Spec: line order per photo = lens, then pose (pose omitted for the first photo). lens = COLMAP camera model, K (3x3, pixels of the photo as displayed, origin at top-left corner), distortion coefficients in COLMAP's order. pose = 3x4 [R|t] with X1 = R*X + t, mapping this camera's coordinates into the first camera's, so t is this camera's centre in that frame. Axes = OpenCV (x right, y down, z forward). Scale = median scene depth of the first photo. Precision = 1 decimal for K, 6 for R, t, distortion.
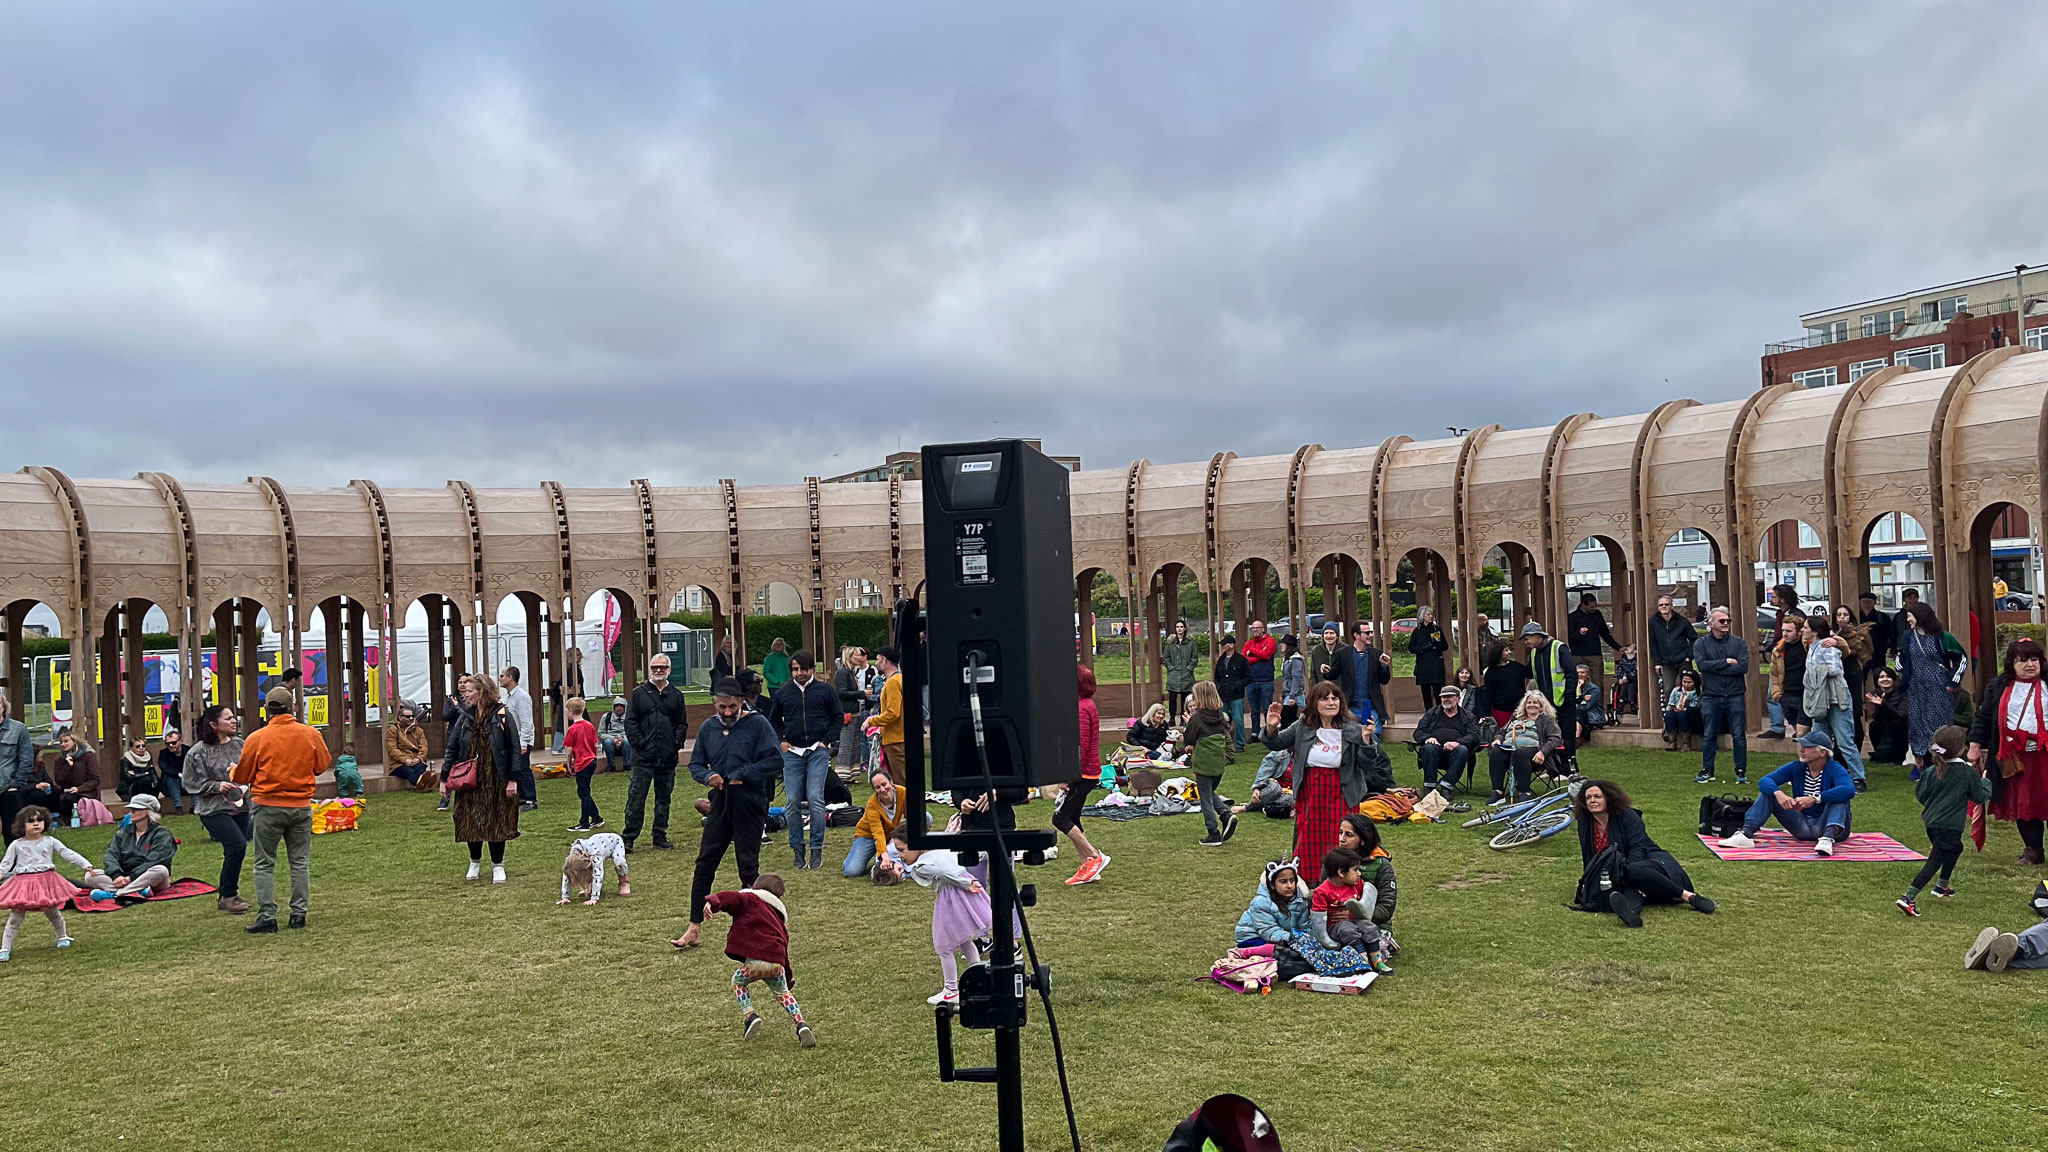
lens RADIAL K [[1602.9, 0, 1038.9], [0, 1602.9, 570.1], [0, 0, 1]] dist [0.043013, -0.058462]
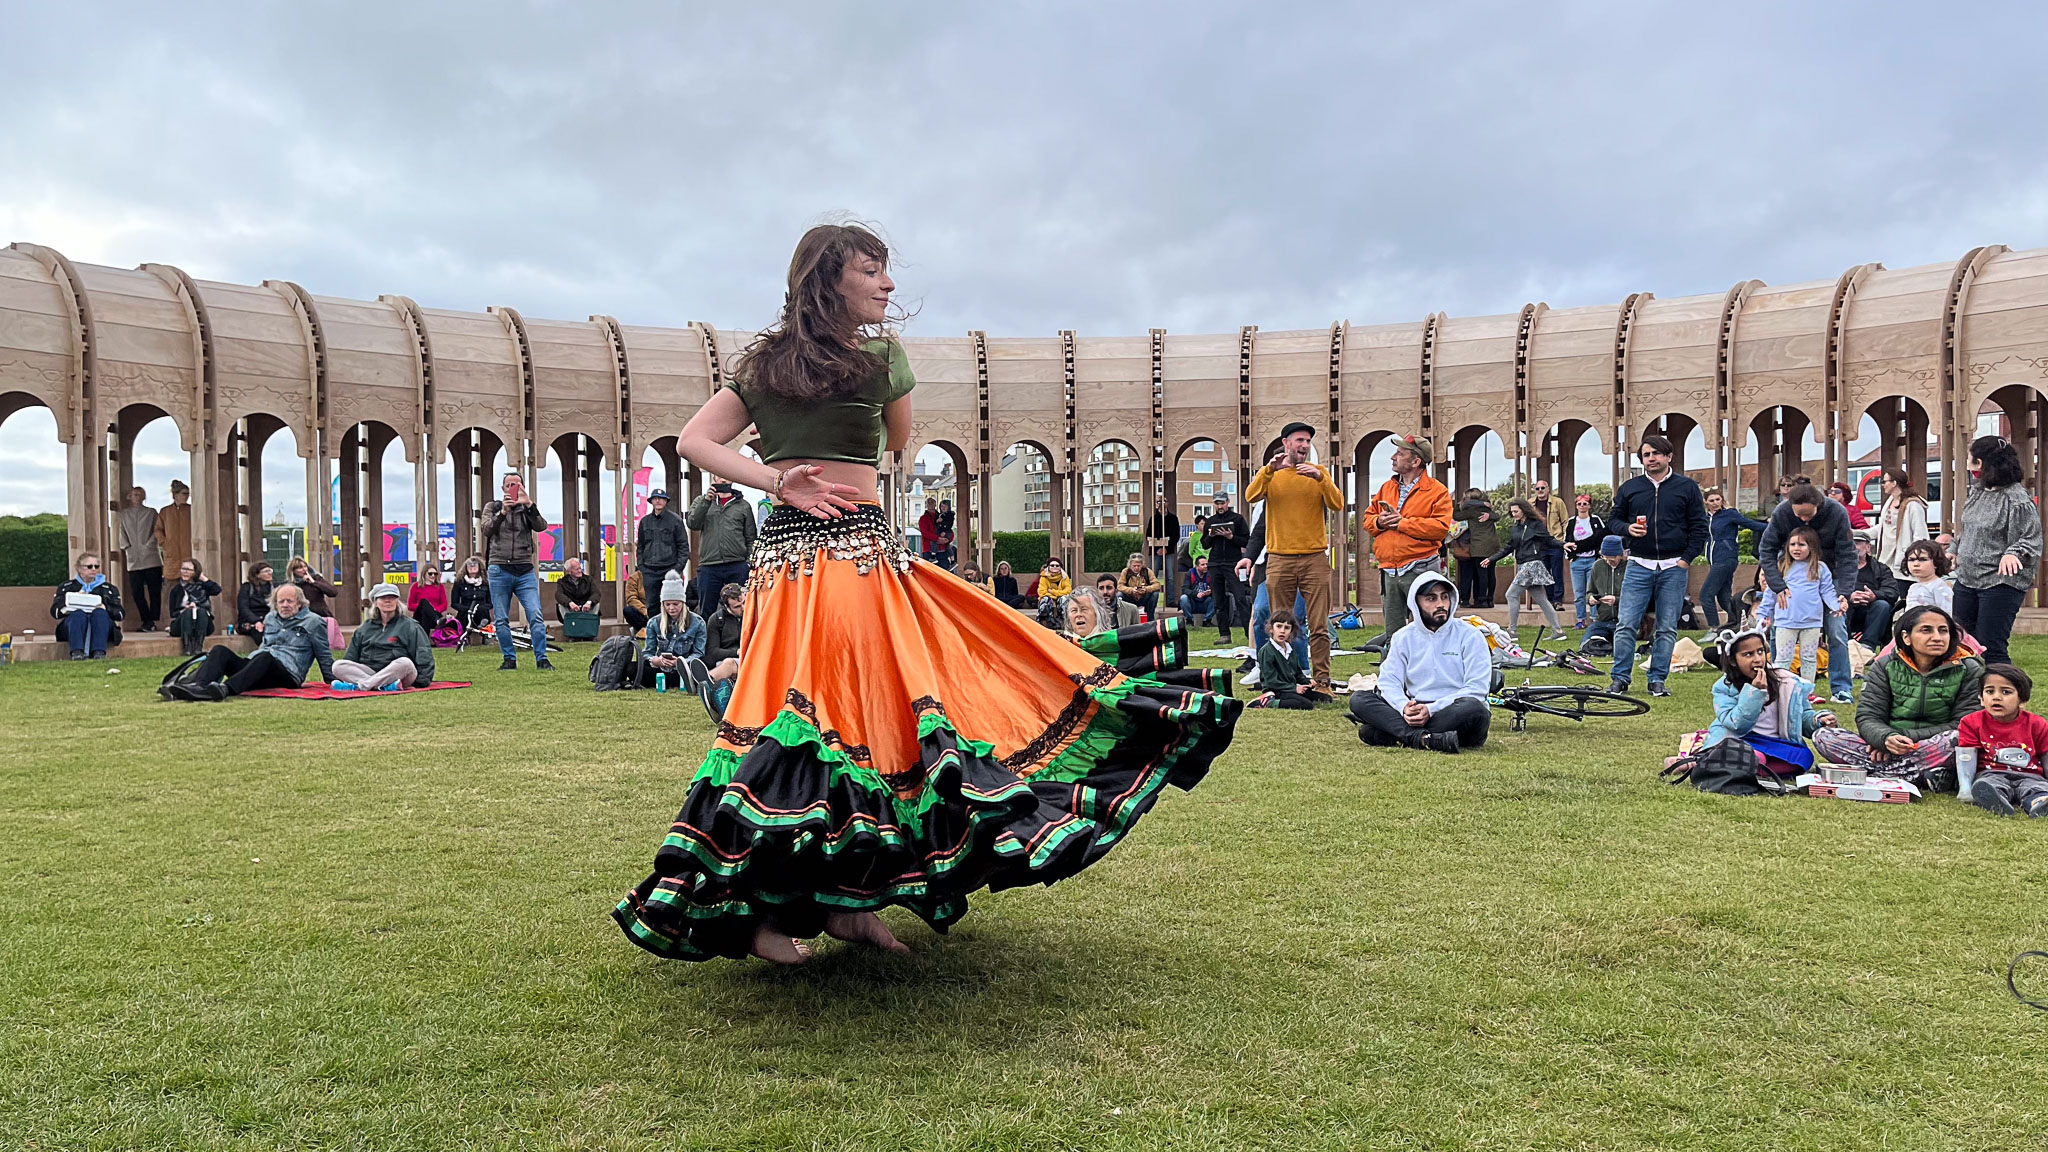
lens RADIAL K [[1602.9, 0, 1038.9], [0, 1602.9, 570.1], [0, 0, 1]] dist [0.043013, -0.058462]
pose [[0.990669, 0.032254, -0.132415, -0.037264], [-0.028078, 0.999051, 0.033291, 0.057686], [0.133363, -0.029263, 0.990635, 0.098850]]
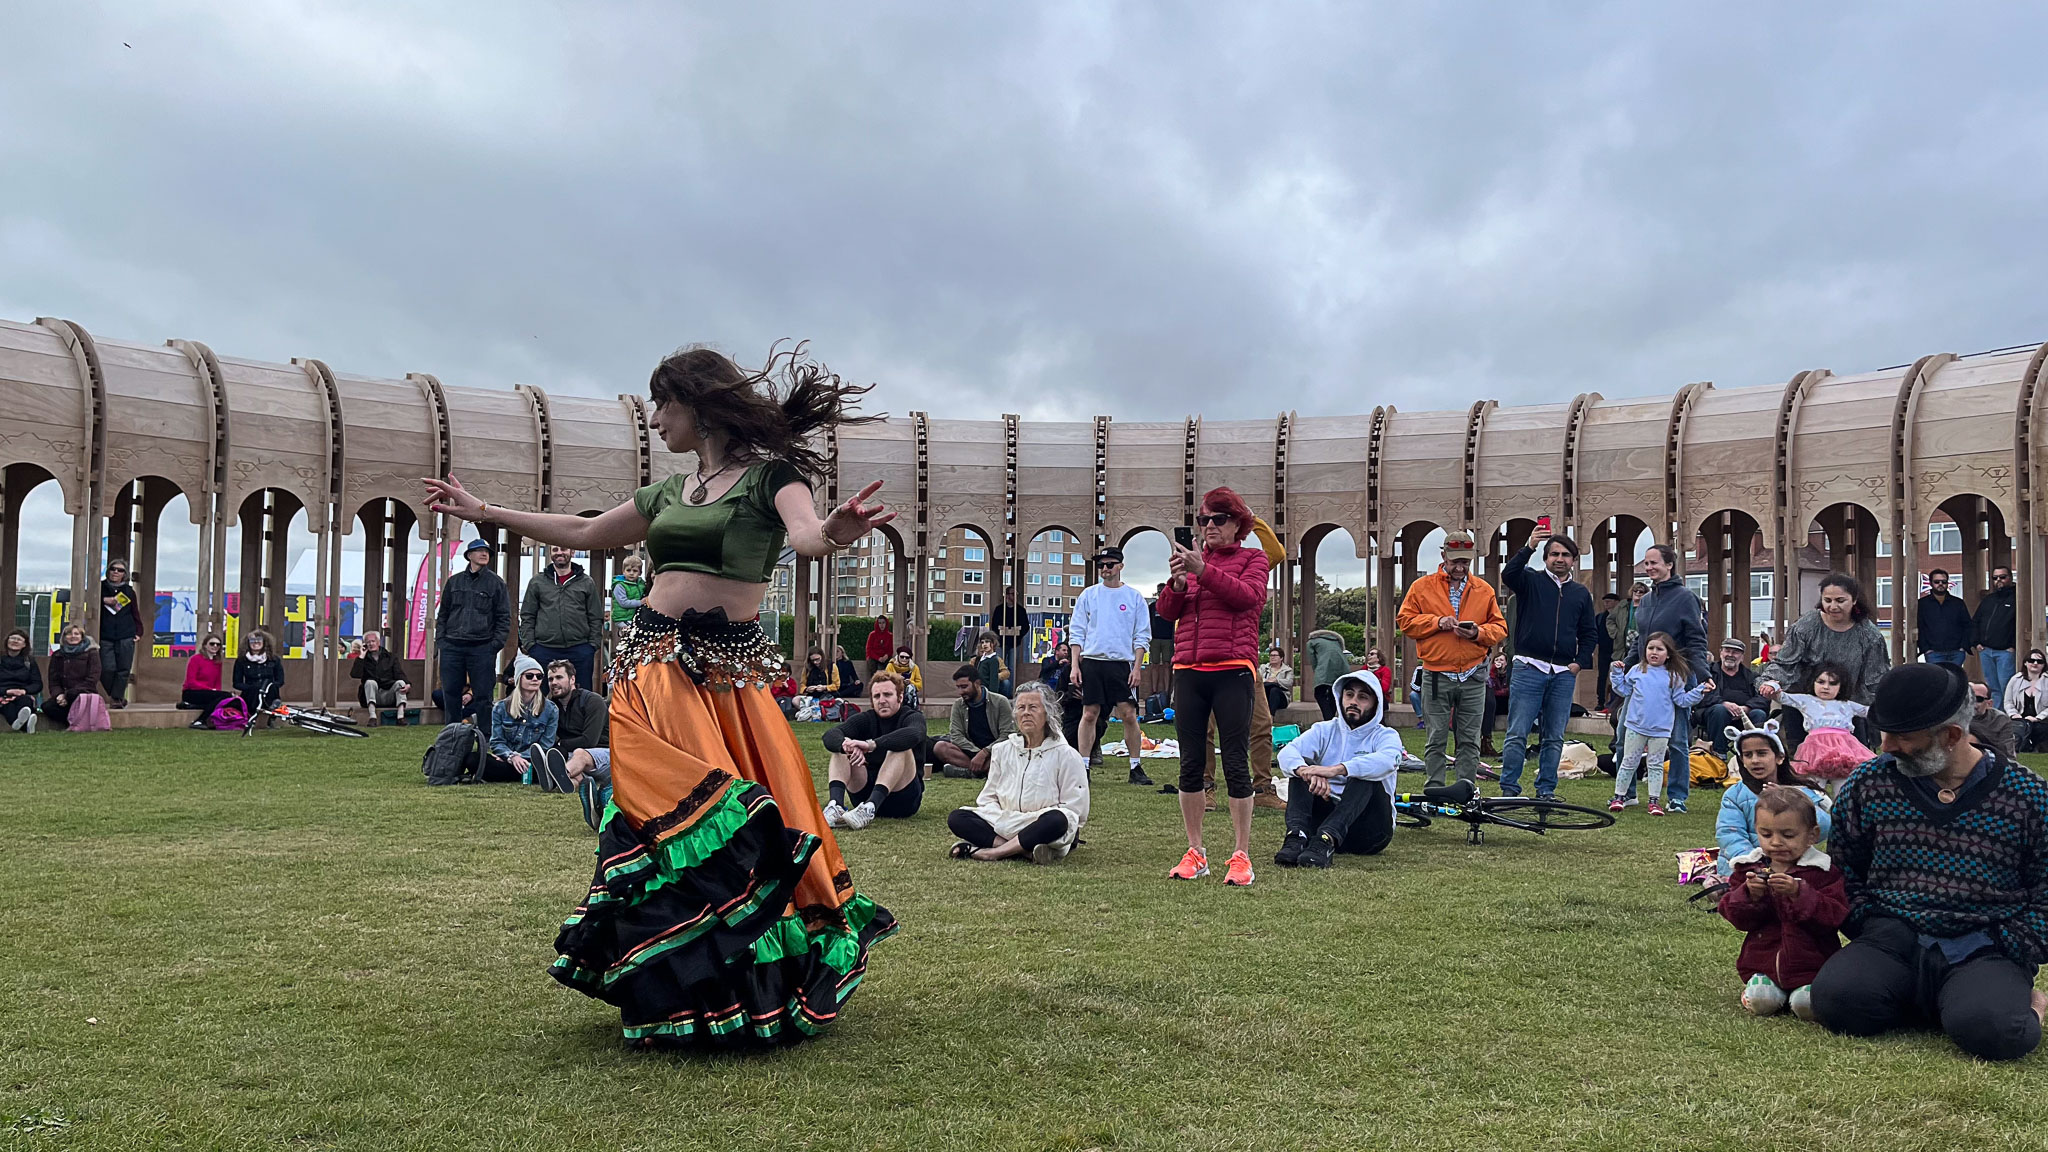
lens RADIAL K [[1594.8, 0, 1057.7], [0, 1594.8, 565.3], [0, 0, 1]] dist [0.050010, -0.068247]
pose [[0.998446, 0.055495, 0.005079, -0.074990], [-0.055314, 0.997999, -0.030626, 0.059168], [-0.006768, 0.030298, 0.999518, 0.131884]]
